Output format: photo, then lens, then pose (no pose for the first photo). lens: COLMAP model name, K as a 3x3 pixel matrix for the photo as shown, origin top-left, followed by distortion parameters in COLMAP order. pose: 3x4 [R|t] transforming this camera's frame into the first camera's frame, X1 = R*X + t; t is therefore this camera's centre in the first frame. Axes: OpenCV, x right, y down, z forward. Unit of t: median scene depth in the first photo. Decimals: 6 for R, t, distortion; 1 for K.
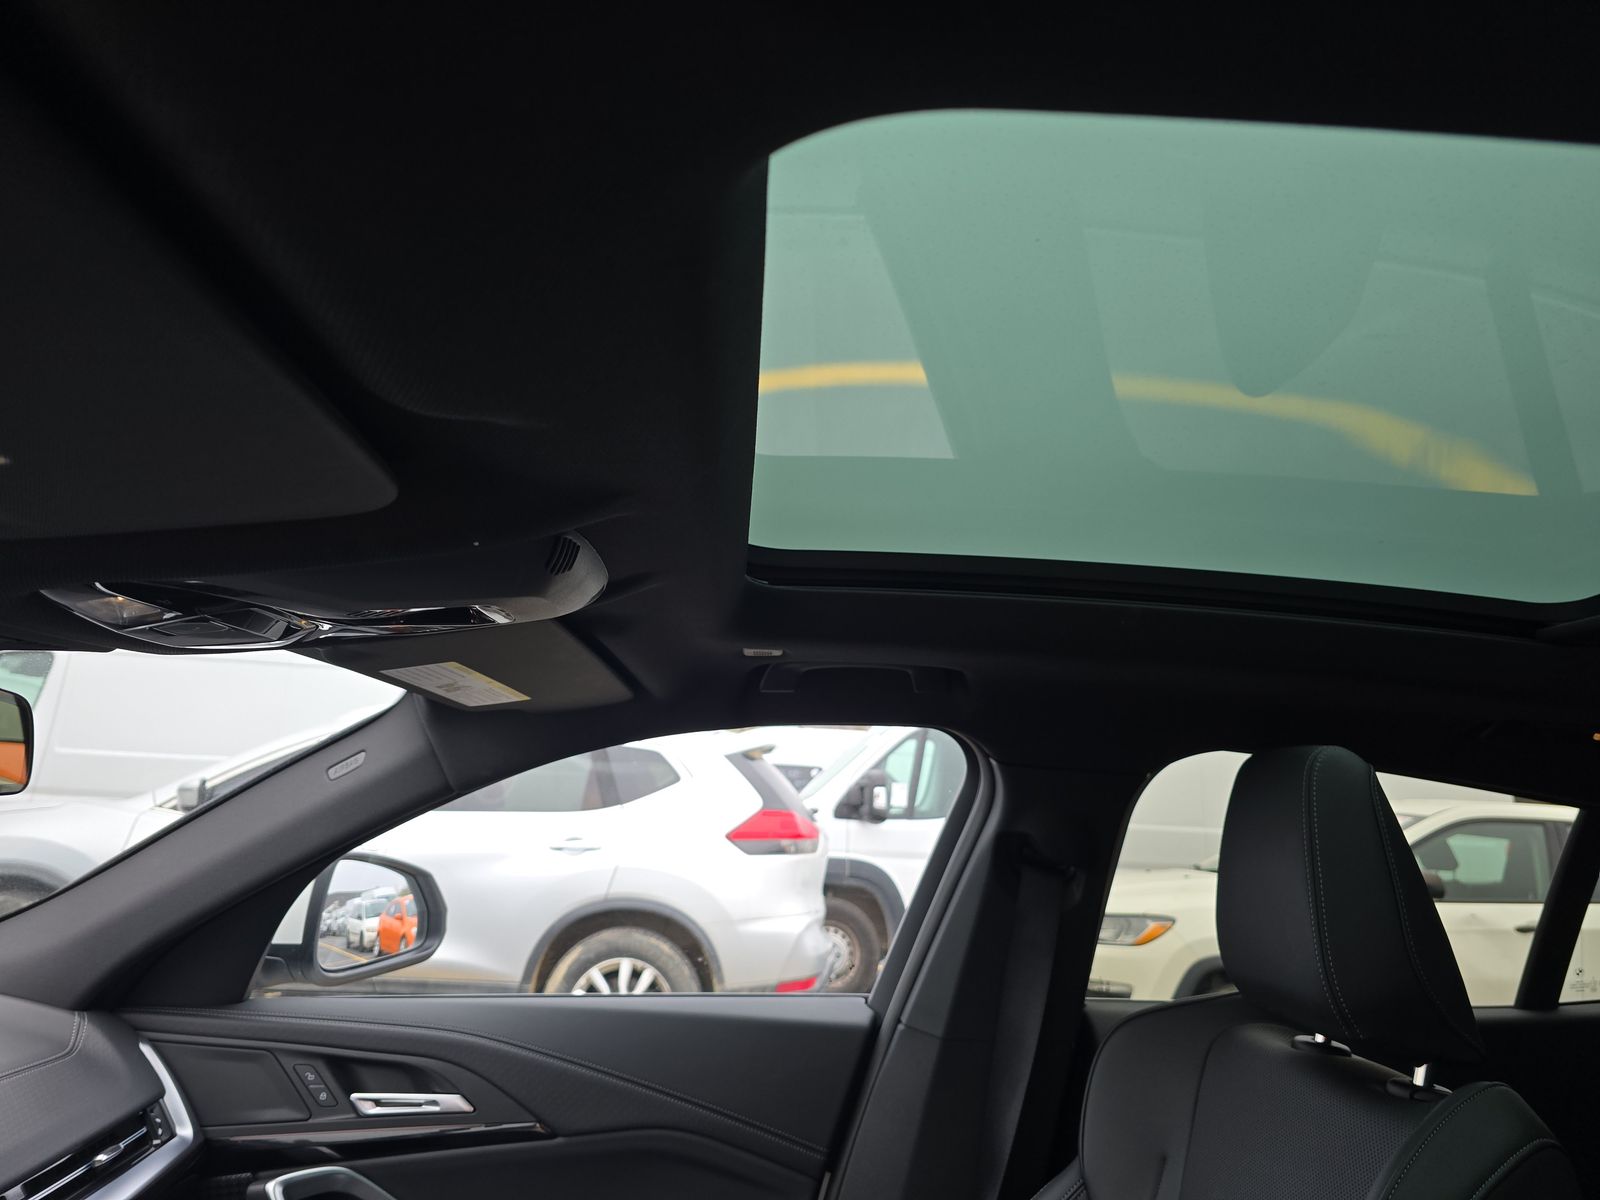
lens RADIAL K [[1088.5, 0, 795.2], [0, 1088.5, 595.3], [0, 0, 1]] dist [0.035181, -0.049265]
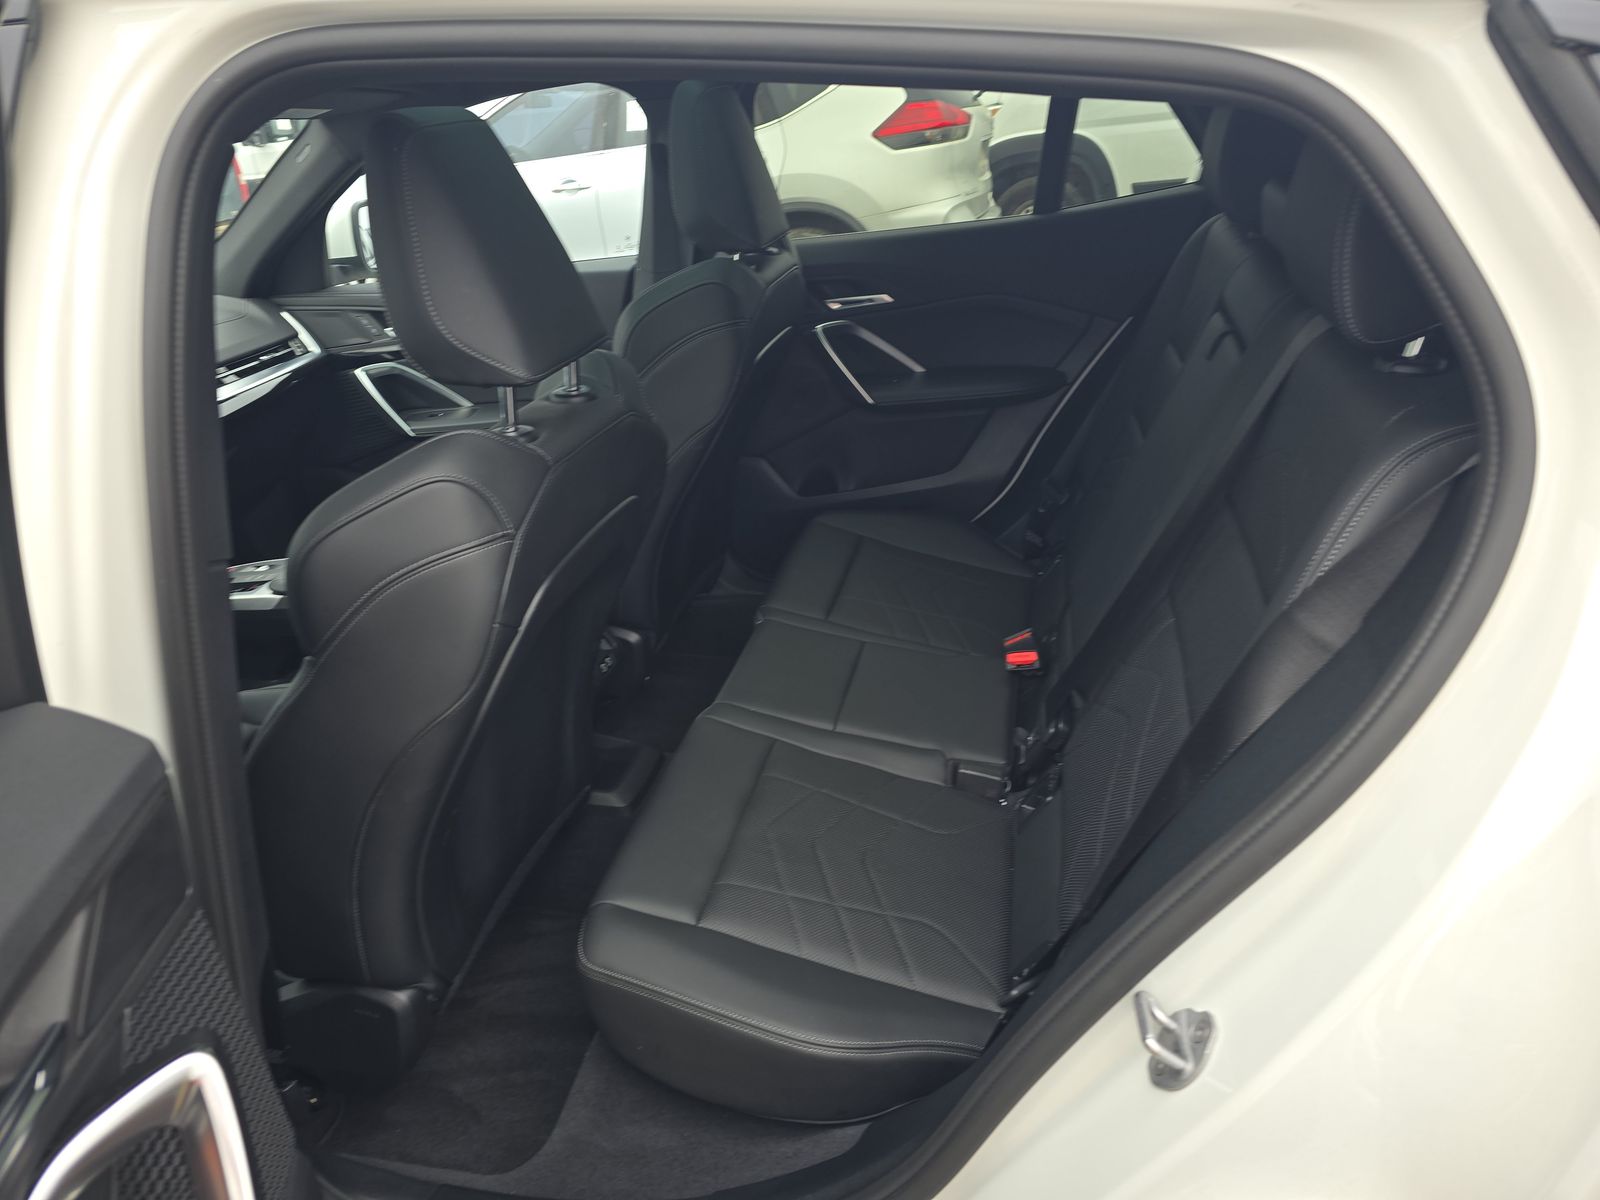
lens RADIAL K [[1071.2, 0, 800.0], [0, 1071.2, 600.0], [0, 0, 1]] dist [0.055811, -0.051261]
pose [[0.948620, -0.001937, -0.316411, 0.933578], [0.187627, 0.808651, 0.557566, -0.098502], [0.254786, -0.588286, 0.767466, -0.605493]]
